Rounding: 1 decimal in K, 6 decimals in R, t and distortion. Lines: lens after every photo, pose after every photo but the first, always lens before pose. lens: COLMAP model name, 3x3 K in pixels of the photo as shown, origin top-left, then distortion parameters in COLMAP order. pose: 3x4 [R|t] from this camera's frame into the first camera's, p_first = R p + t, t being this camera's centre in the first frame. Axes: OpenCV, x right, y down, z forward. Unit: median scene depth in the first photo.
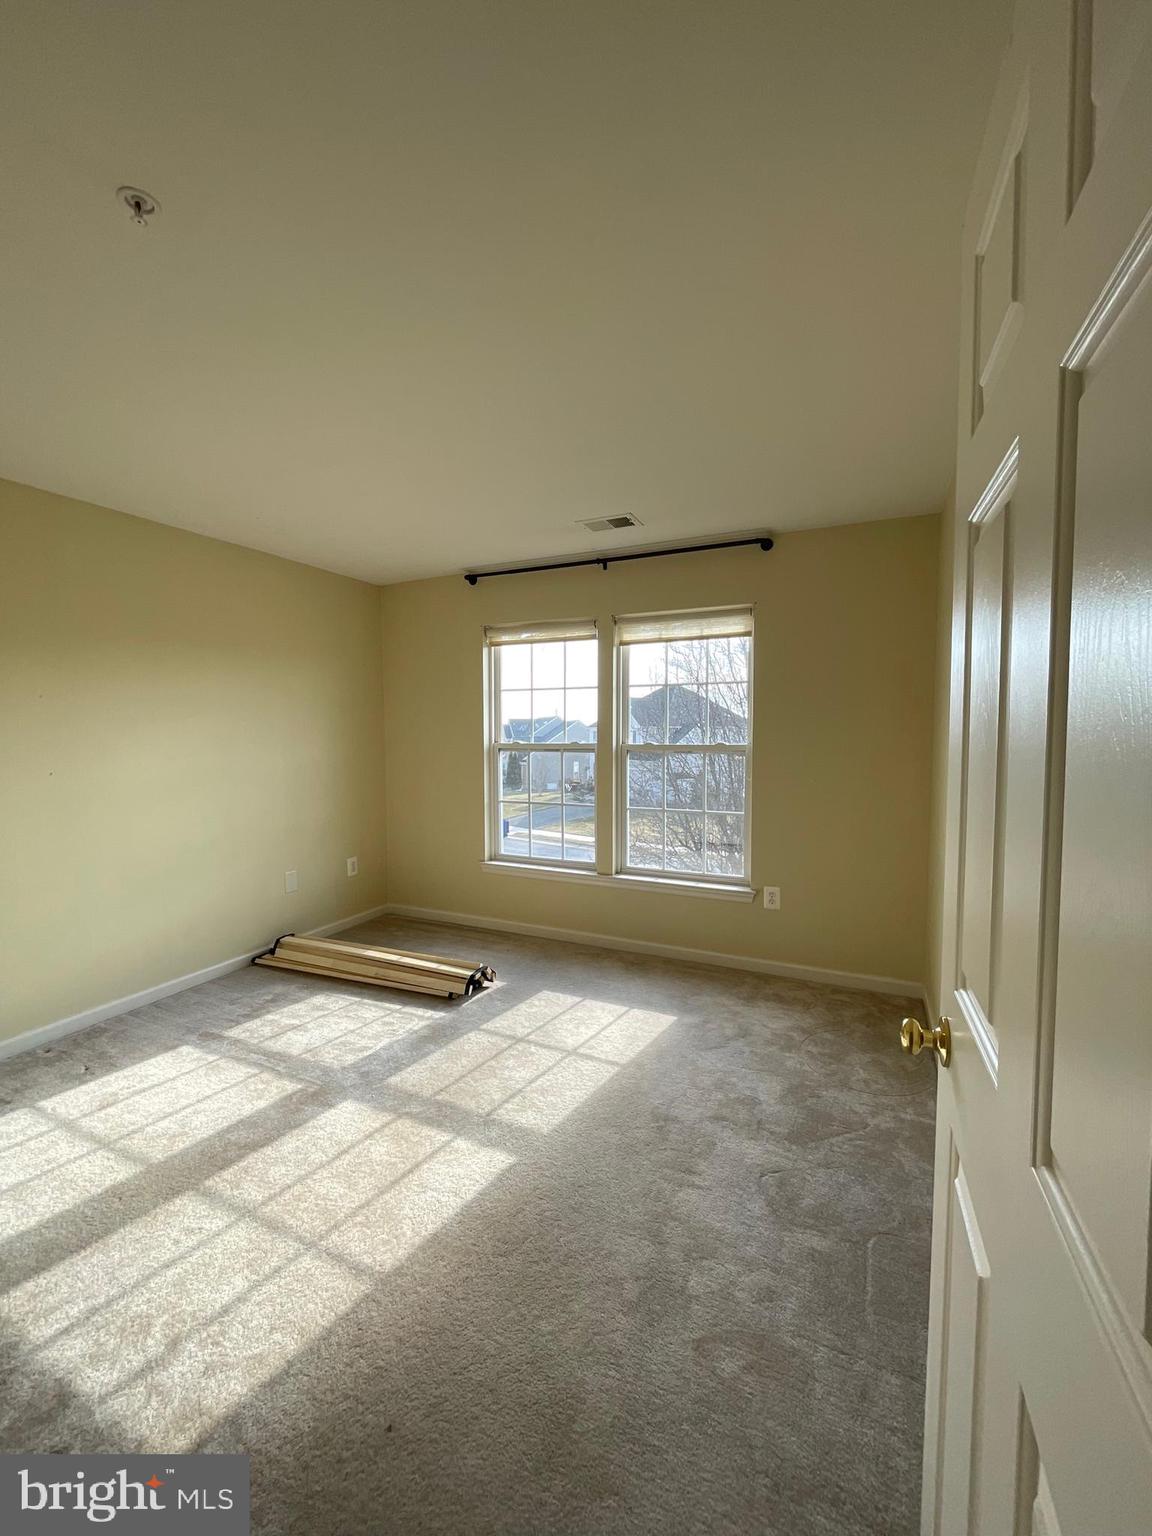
lens RADIAL K [[617.3, 0, 576.0], [0, 617.3, 768.0], [0, 0, 1]] dist [0.001940, -0.000056]
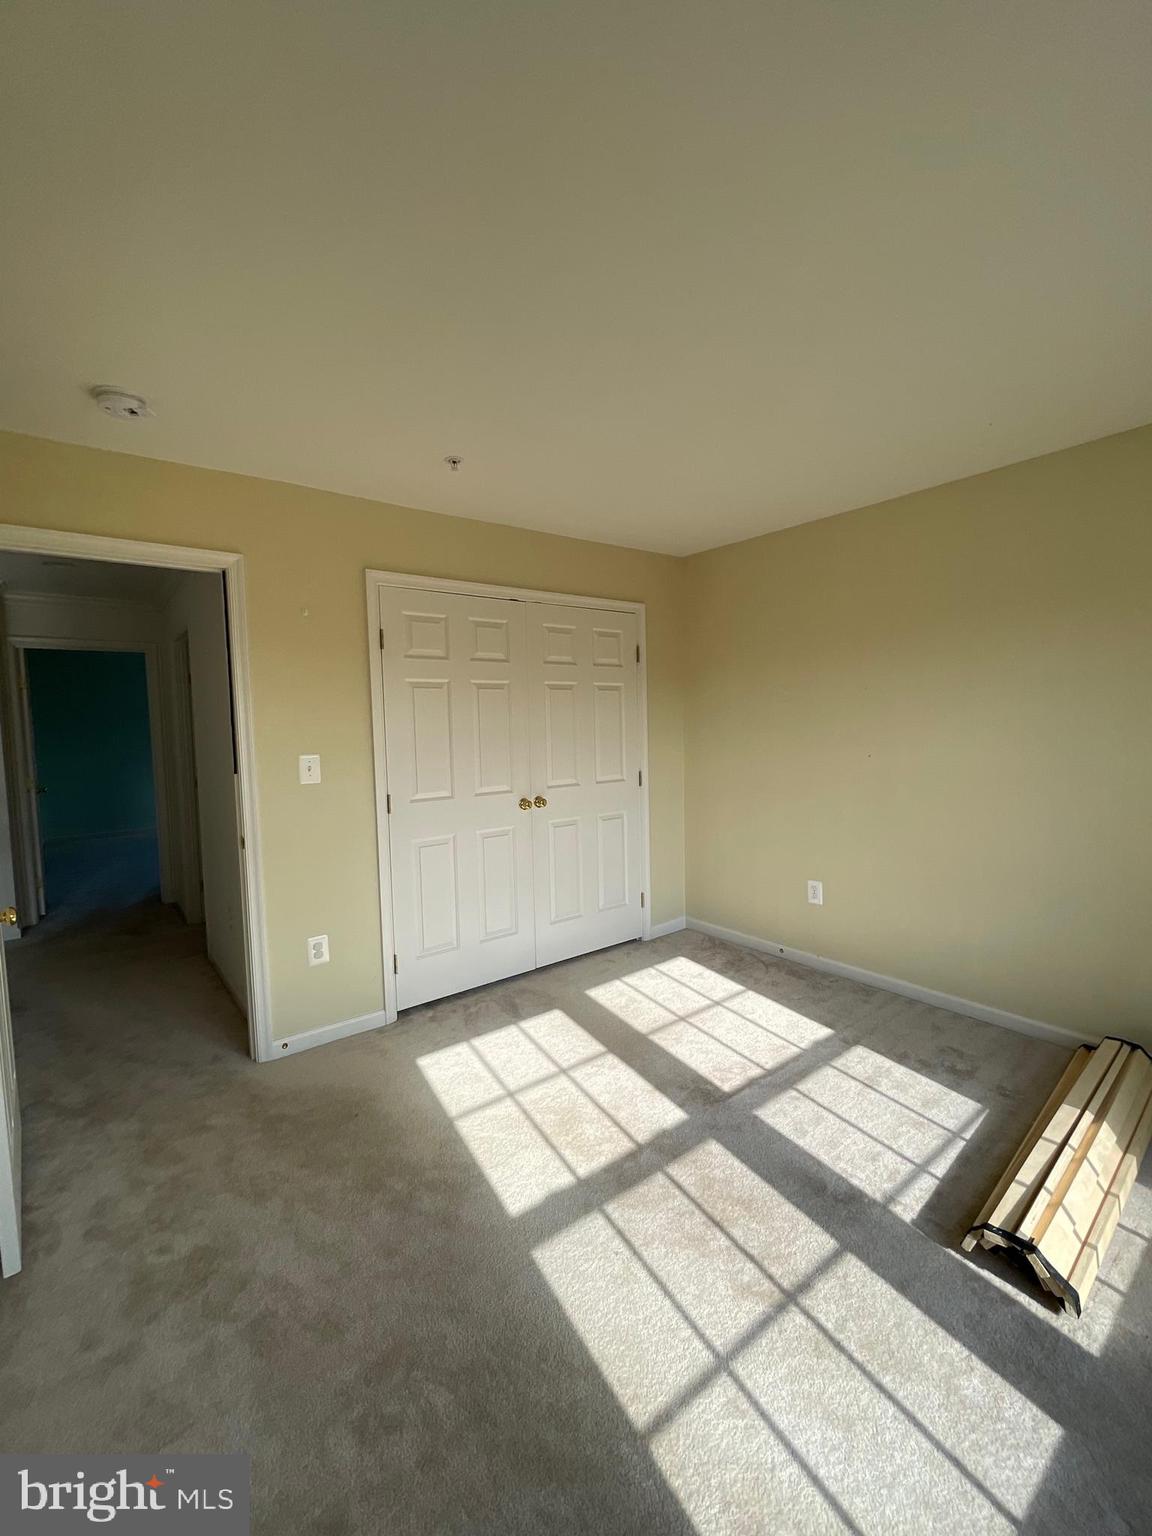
lens RADIAL K [[617.3, 0, 576.0], [0, 617.3, 768.0], [0, 0, 1]] dist [0.001940, -0.000056]
pose [[-0.436792, 0.071340, -0.896729, 0.465488], [-0.025179, 0.995490, 0.091462, -0.073992], [0.899210, 0.062529, -0.433026, 1.076348]]
